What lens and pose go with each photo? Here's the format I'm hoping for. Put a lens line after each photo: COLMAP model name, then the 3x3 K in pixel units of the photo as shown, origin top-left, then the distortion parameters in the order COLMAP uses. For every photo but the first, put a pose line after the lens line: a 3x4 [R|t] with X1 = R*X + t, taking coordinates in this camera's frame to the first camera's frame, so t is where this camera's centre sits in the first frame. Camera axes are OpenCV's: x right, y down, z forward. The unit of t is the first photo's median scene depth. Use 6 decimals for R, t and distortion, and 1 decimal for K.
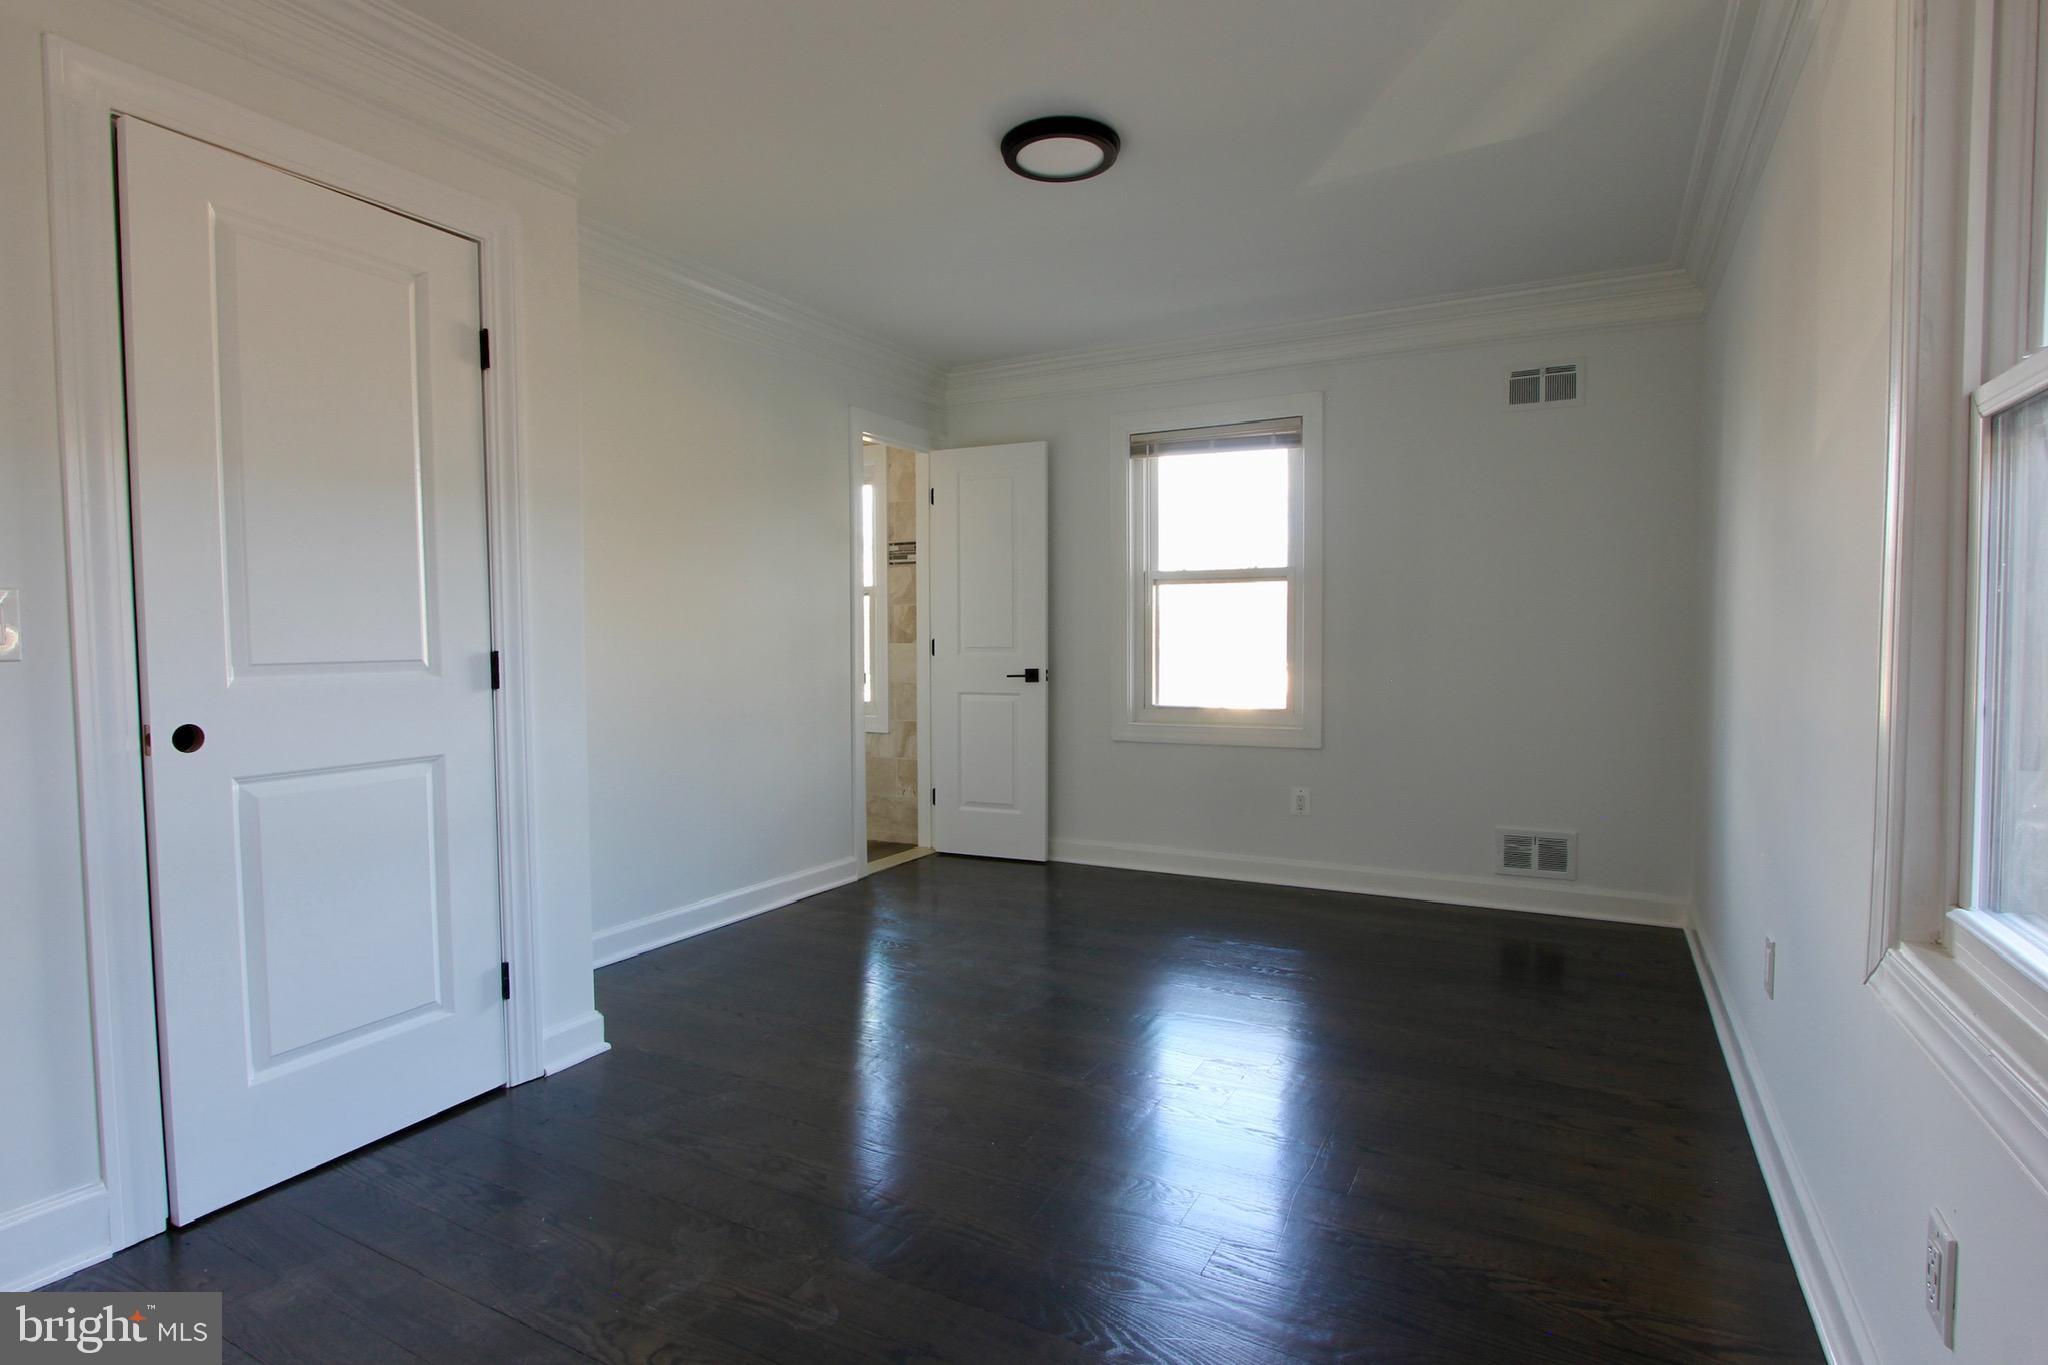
lens RADIAL K [[943.7, 0, 1026.0], [0, 943.7, 675.2], [0, 0, 1]] dist [-0.023387, 0.003826]
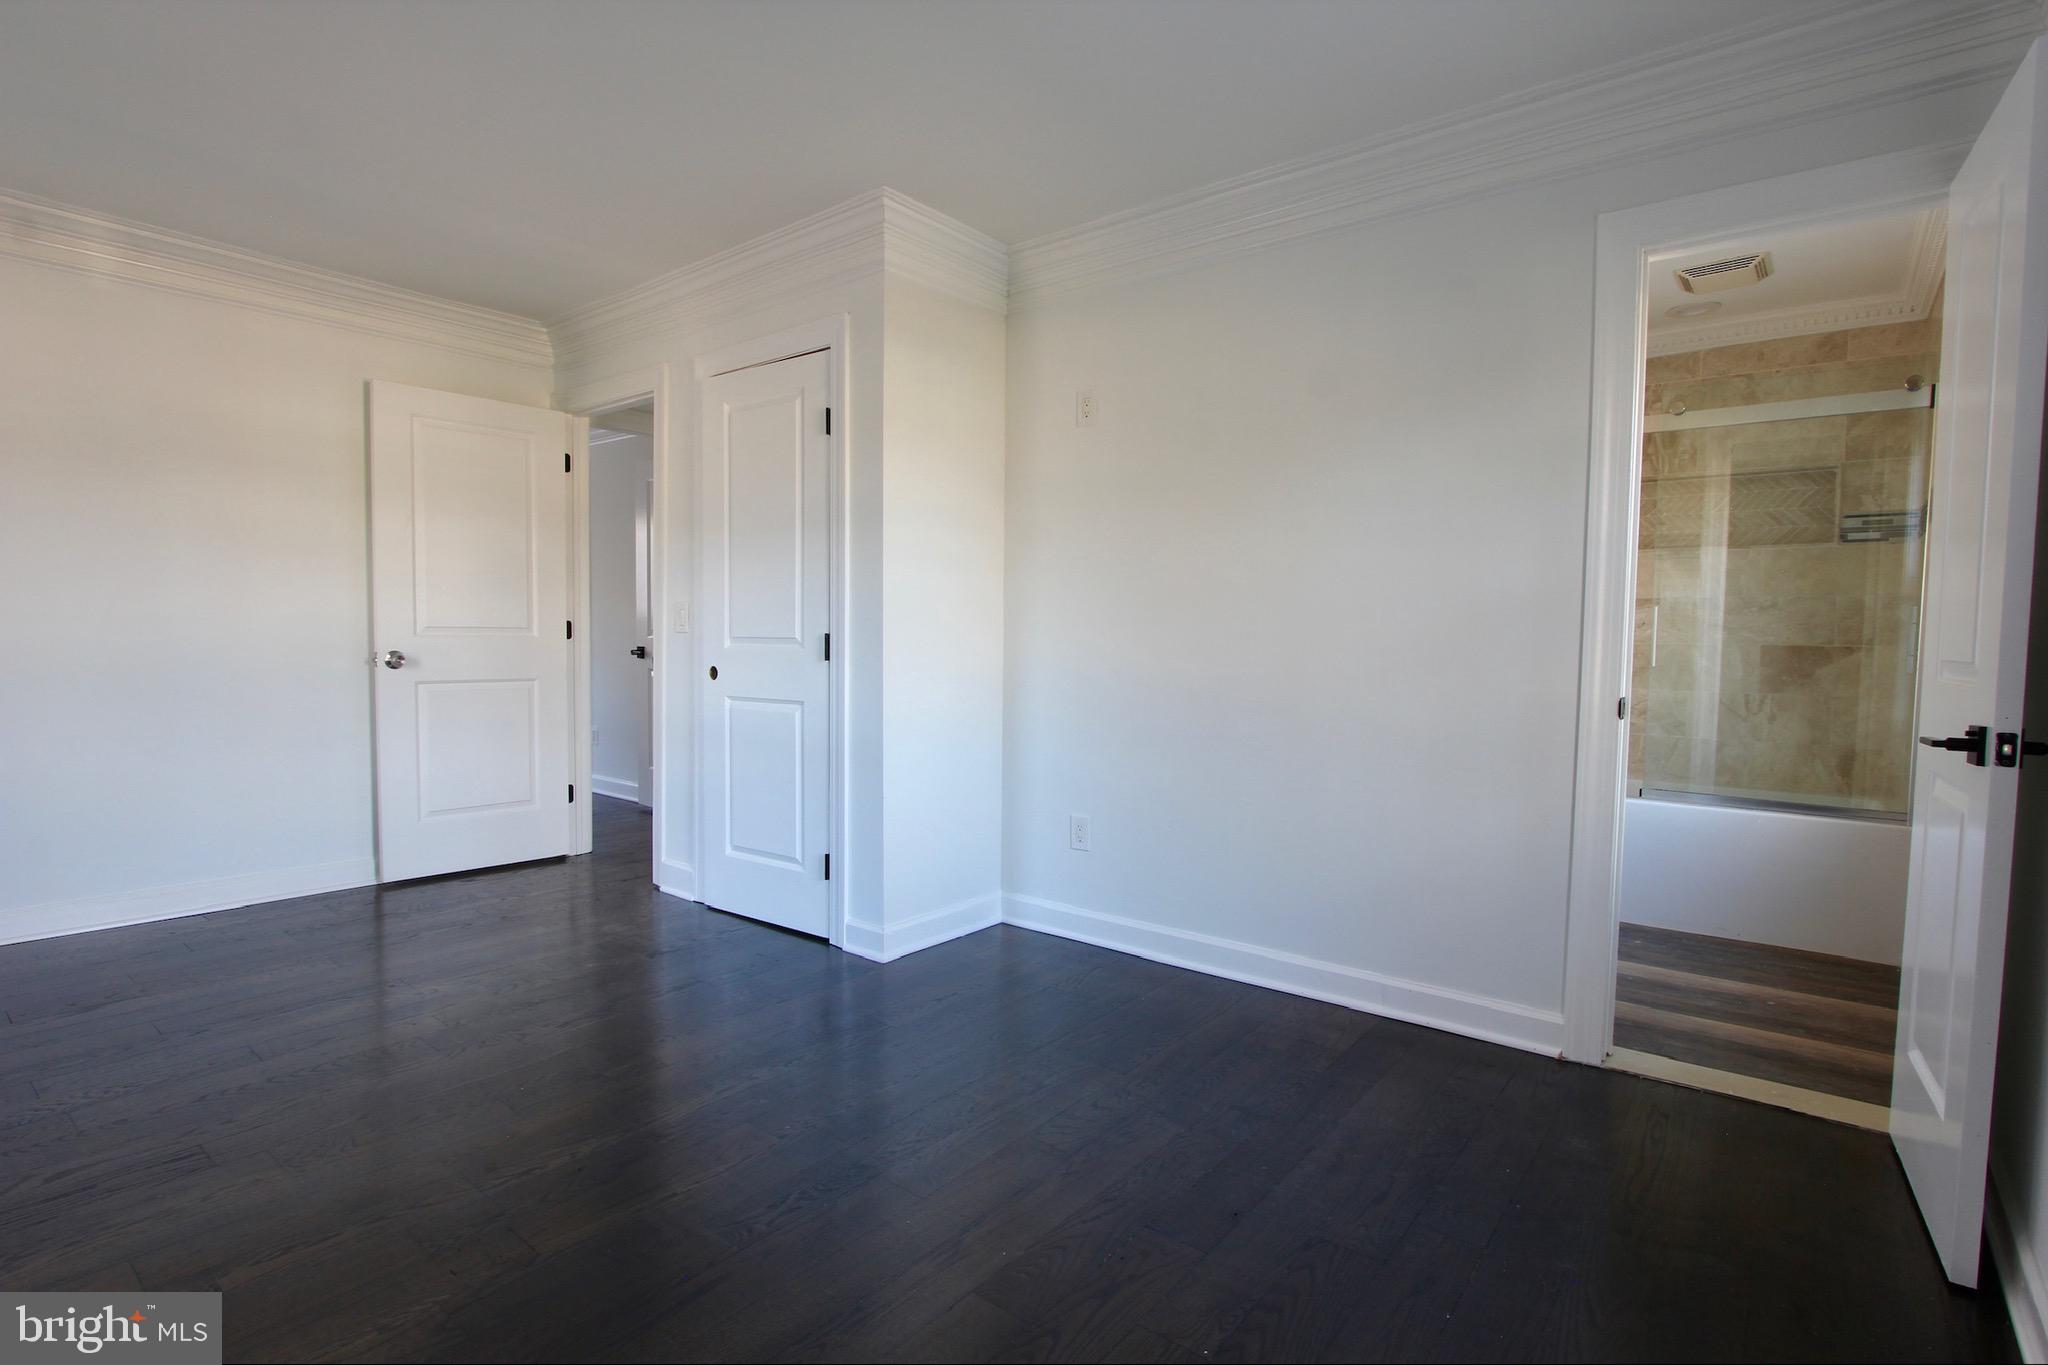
lens RADIAL K [[943.7, 0, 1024.0], [0, 943.7, 688.4], [0, 0, 1]] dist [-0.023387, 0.003826]
pose [[-0.106962, 0.054751, -0.992754, 0.867656], [-0.056615, 0.996527, 0.061059, -0.049336], [0.992650, 0.062736, -0.103491, 1.519220]]
